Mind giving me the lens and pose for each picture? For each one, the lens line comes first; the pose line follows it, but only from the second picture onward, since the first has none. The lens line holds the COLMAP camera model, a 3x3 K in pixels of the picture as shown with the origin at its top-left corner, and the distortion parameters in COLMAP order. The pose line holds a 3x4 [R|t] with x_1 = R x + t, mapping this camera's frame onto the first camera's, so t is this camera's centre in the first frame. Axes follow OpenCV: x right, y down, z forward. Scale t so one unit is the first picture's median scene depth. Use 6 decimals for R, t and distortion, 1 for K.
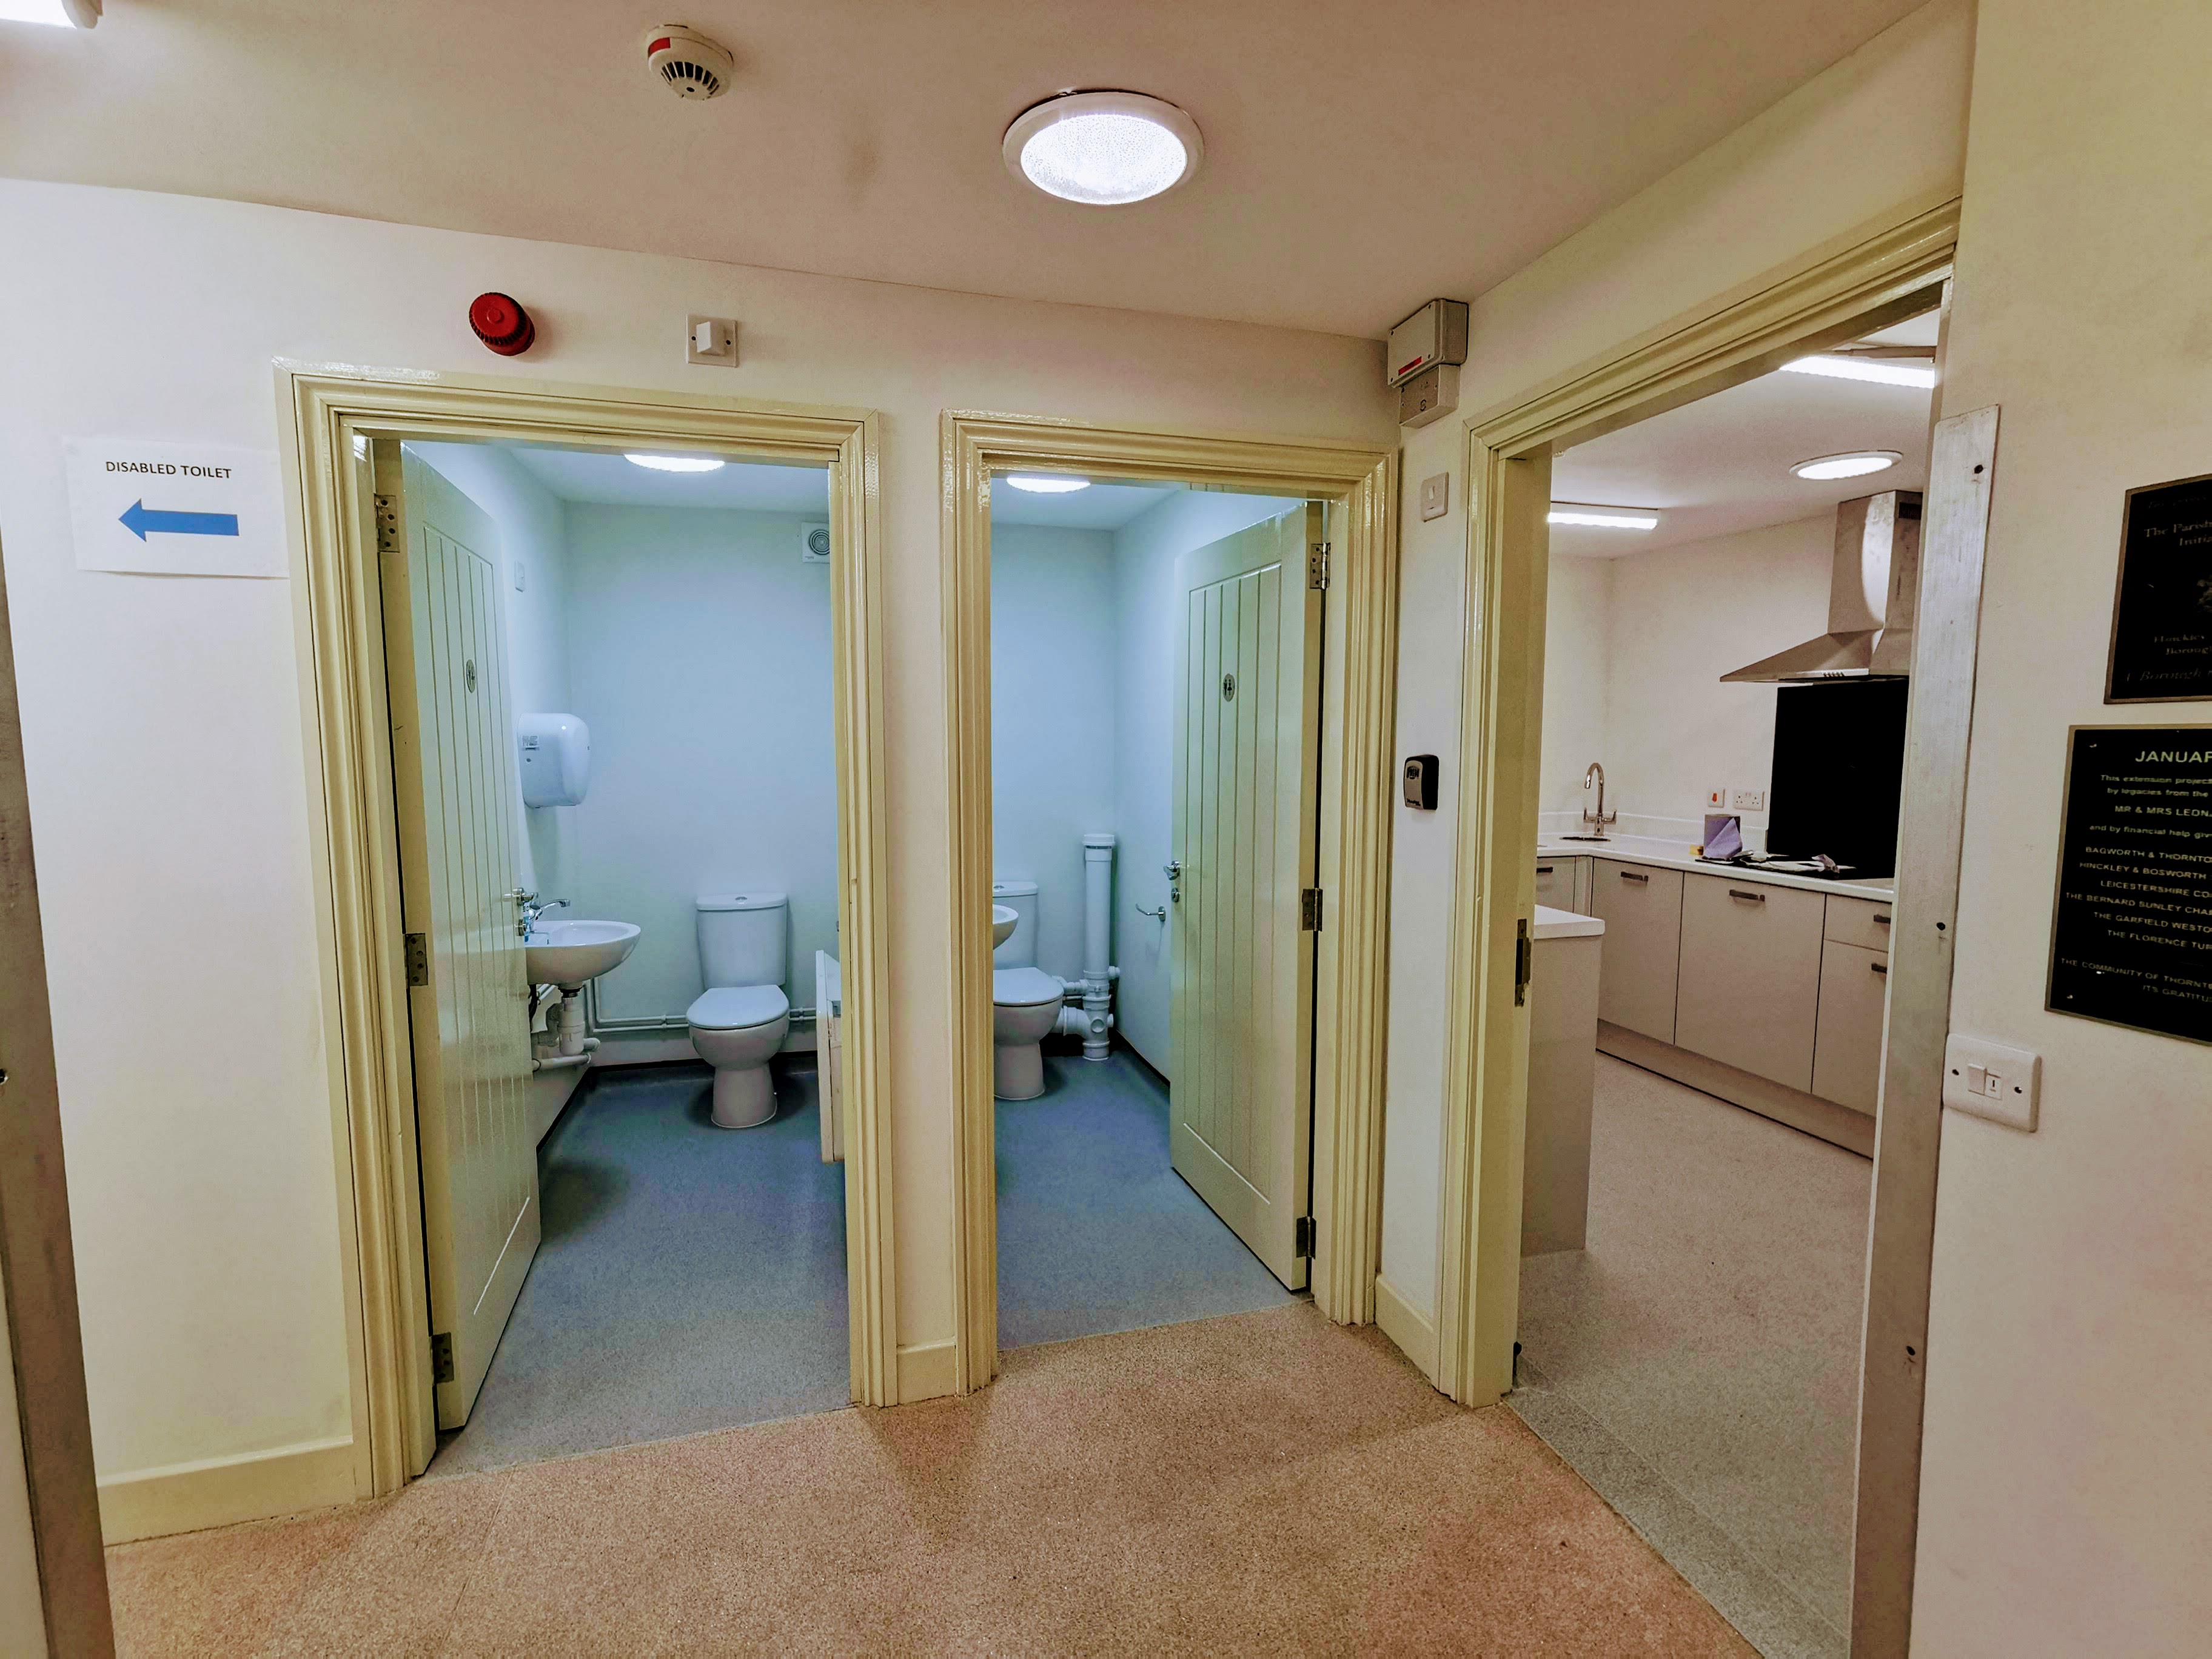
lens RADIAL K [[1034.1, 0, 1111.0], [0, 1034.1, 841.3], [0, 0, 1]] dist [0.003417, 0.000329]
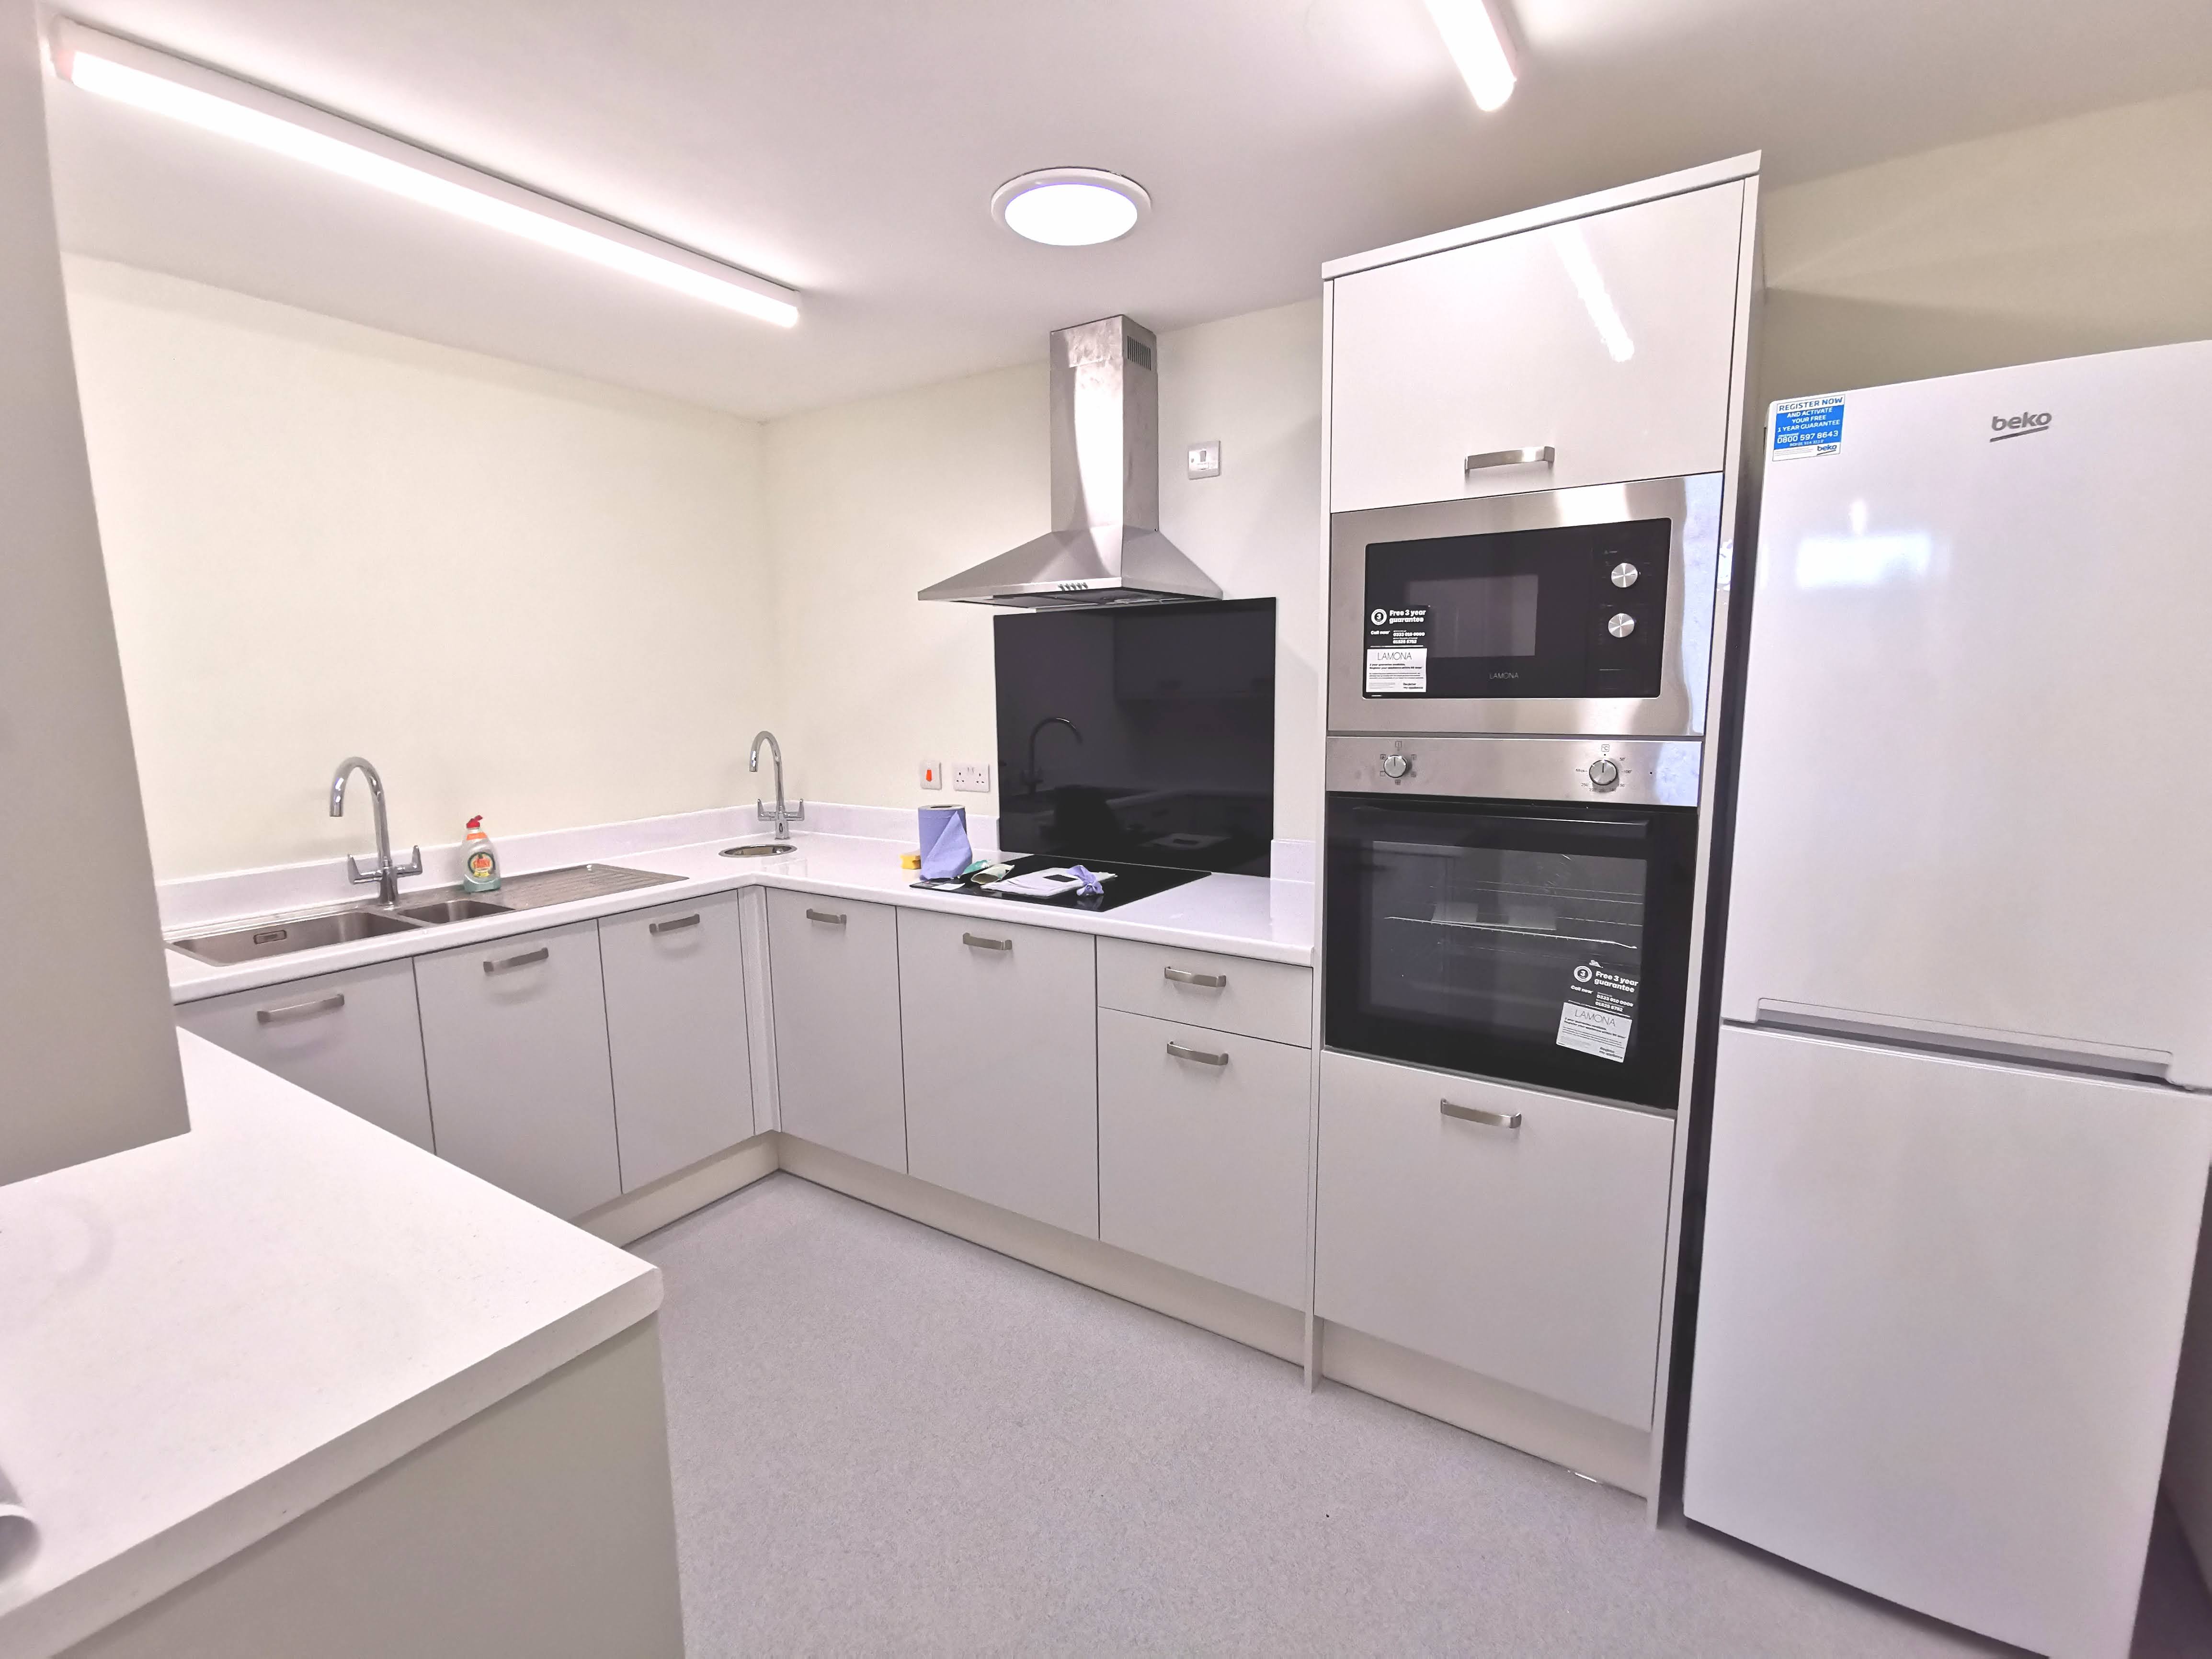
lens RADIAL K [[1034.0, 0, 1093.7], [0, 1034.0, 848.2], [0, 0, 1]] dist [0.003417, 0.000329]
pose [[0.773887, -0.112155, 0.623313, 0.255323], [0.078264, 0.993587, 0.081610, -0.046438], [-0.628469, -0.014374, 0.777702, 0.432002]]
